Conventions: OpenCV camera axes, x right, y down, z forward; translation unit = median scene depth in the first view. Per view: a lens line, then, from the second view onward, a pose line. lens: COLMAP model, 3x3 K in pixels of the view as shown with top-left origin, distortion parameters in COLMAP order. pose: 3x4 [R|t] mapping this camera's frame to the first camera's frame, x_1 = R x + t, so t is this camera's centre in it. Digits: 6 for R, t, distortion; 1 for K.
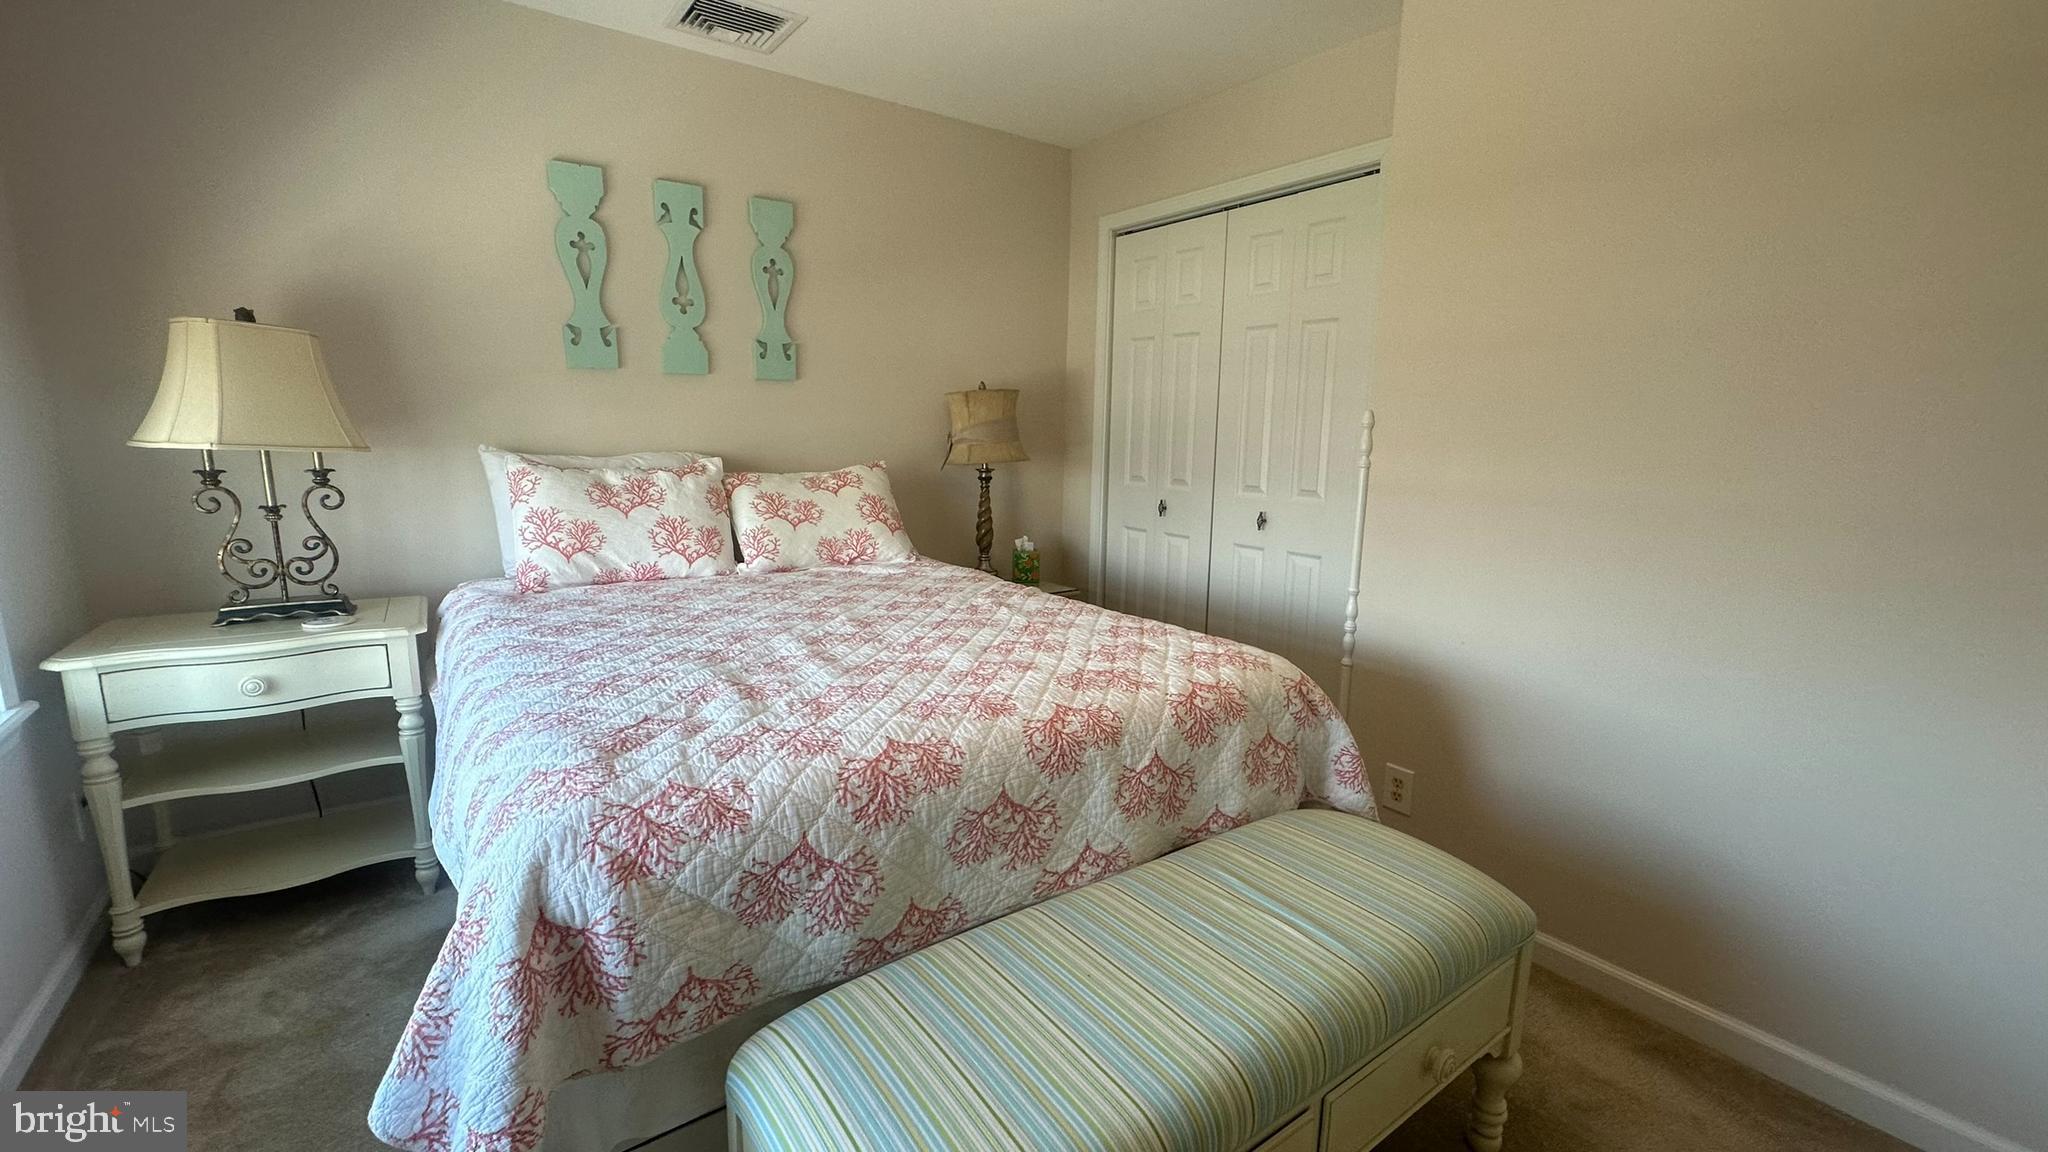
lens RADIAL K [[853.9, 0, 1024.0], [0, 853.9, 576.0], [0, 0, 1]] dist [-0.000517, 0.000090]
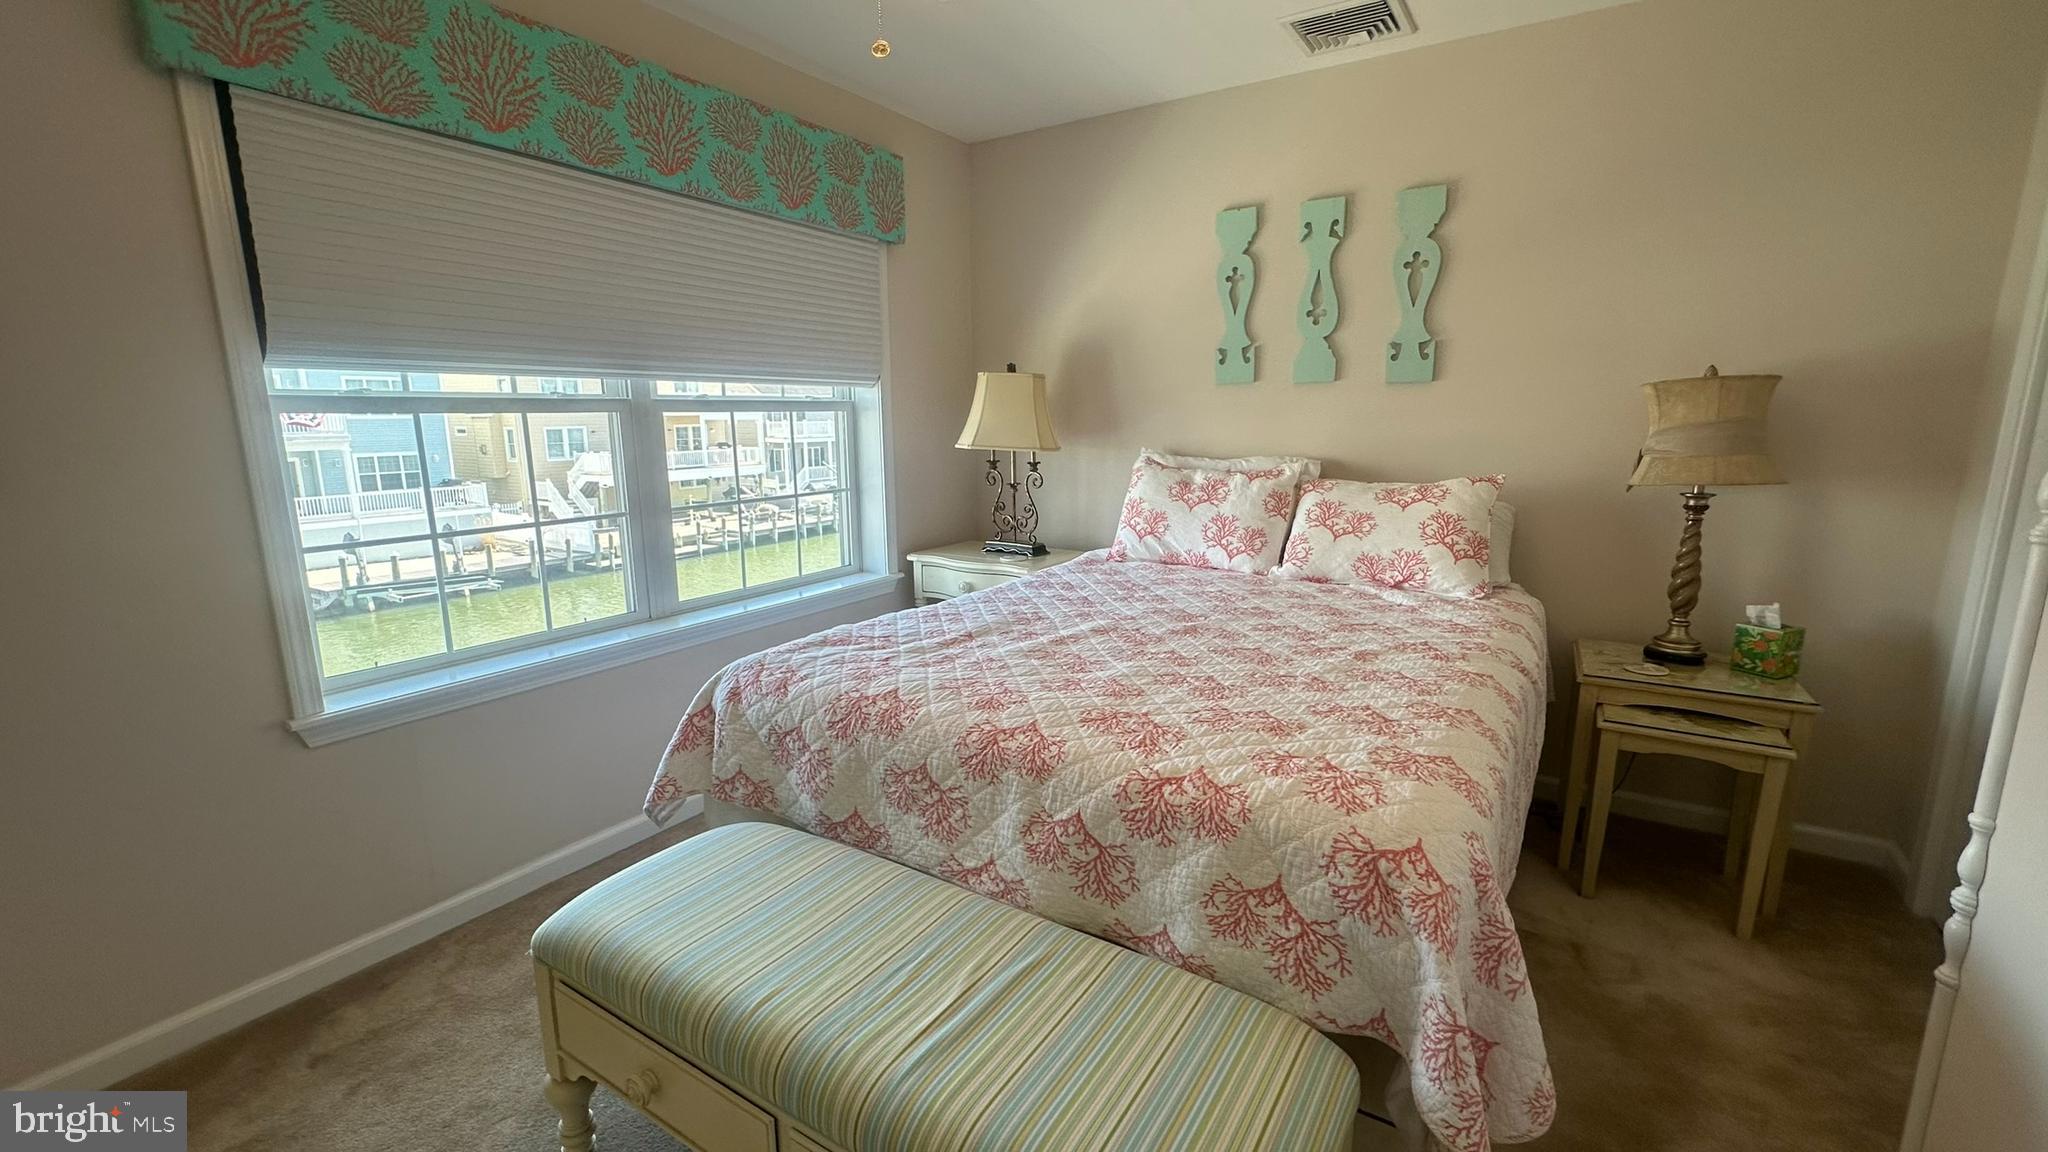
lens RADIAL K [[853.9, 0, 1024.0], [0, 853.9, 576.0], [0, 0, 1]] dist [-0.000517, 0.000090]
pose [[0.362457, 0.157498, -0.918596, 0.729471], [-0.150787, 0.982543, 0.108965, -0.099377], [0.919722, 0.099017, 0.379878, 0.465482]]
